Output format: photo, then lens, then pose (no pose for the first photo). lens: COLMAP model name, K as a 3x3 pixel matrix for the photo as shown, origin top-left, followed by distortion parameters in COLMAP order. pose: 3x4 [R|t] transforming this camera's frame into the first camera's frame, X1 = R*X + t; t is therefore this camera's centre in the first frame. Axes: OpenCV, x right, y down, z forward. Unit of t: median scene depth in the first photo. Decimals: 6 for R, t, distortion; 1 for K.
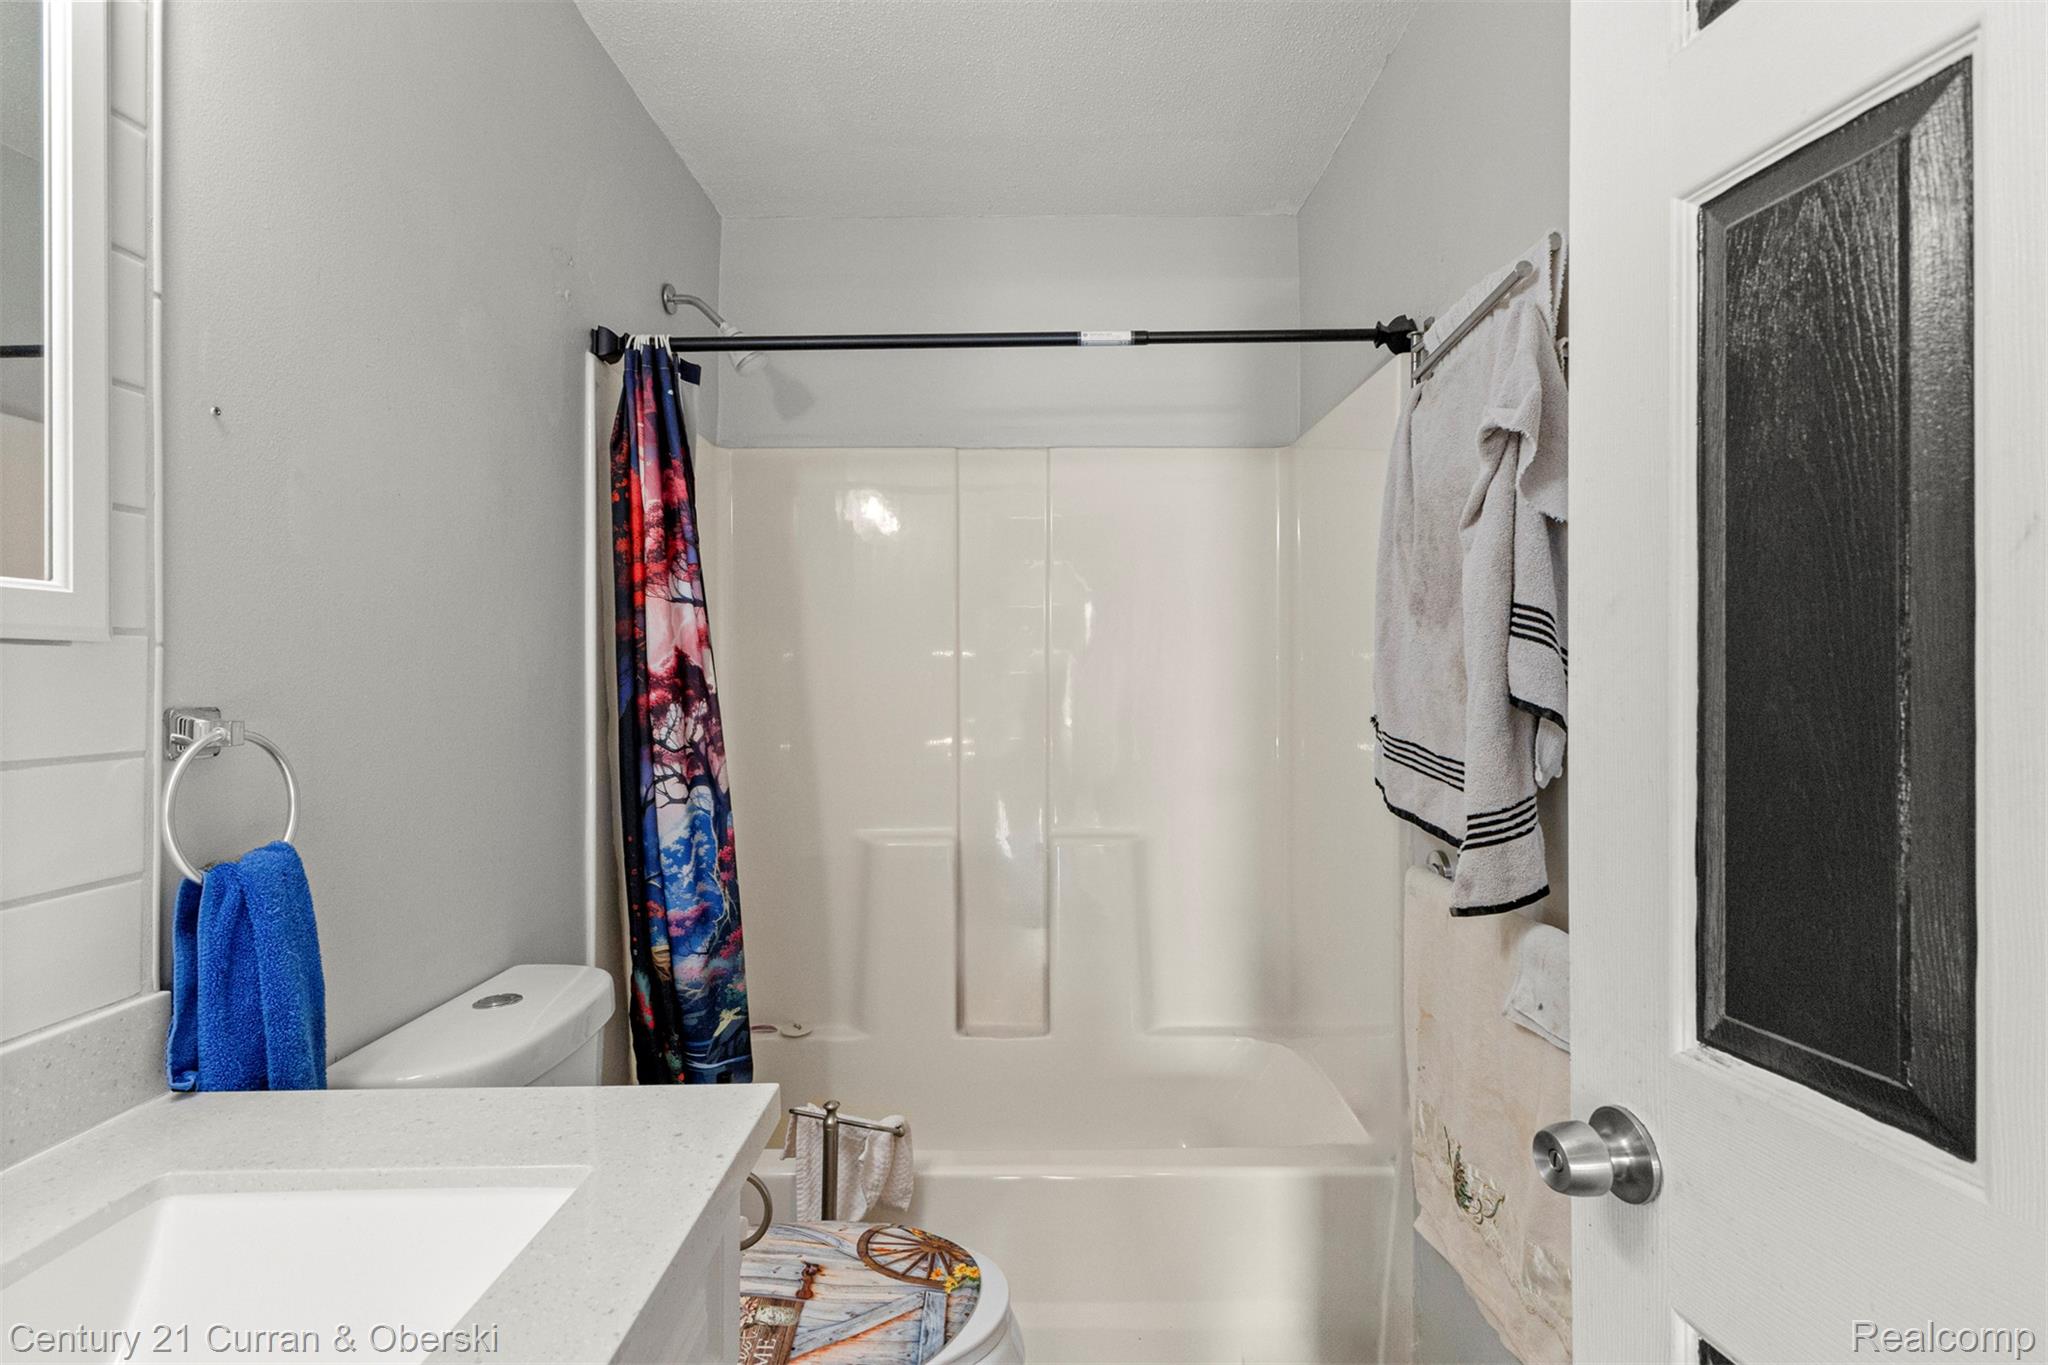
lens RADIAL K [[959.6, 0, 1023.9], [0, 959.6, 655.4], [0, 0, 1]] dist [0.004465, 0.000143]
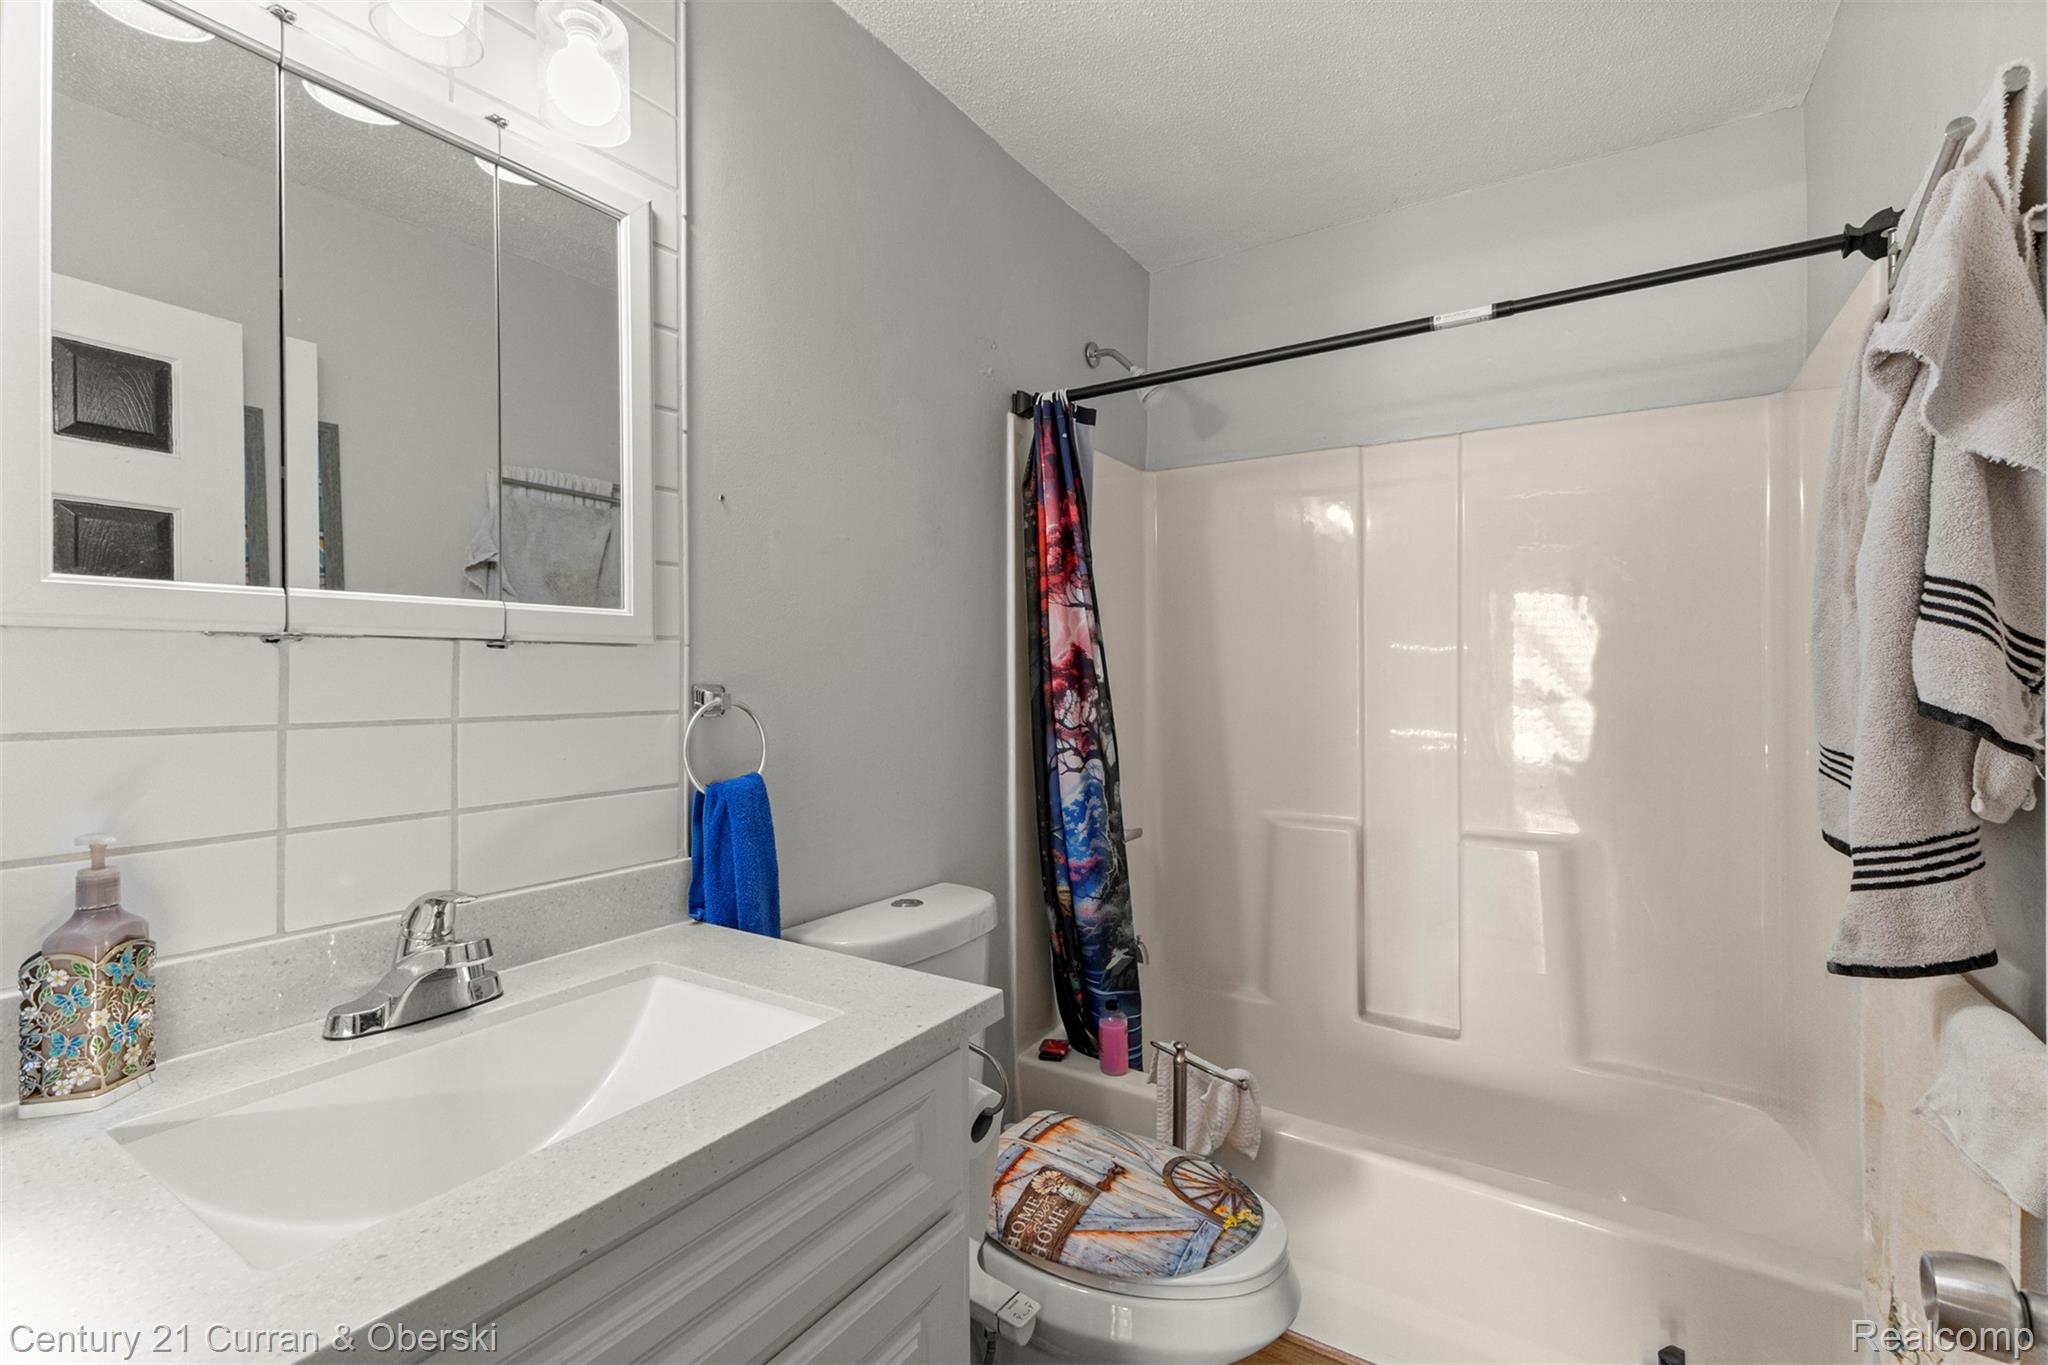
lens RADIAL K [[886.0, 0, 1025.8], [0, 886.0, 654.8], [0, 0, 1]] dist [0.004875, 0.000170]
pose [[0.846880, -0.003062, -0.531776, 0.189416], [0.005817, 0.999977, 0.003506, 0.001294], [0.531753, -0.006062, 0.846878, 0.015401]]
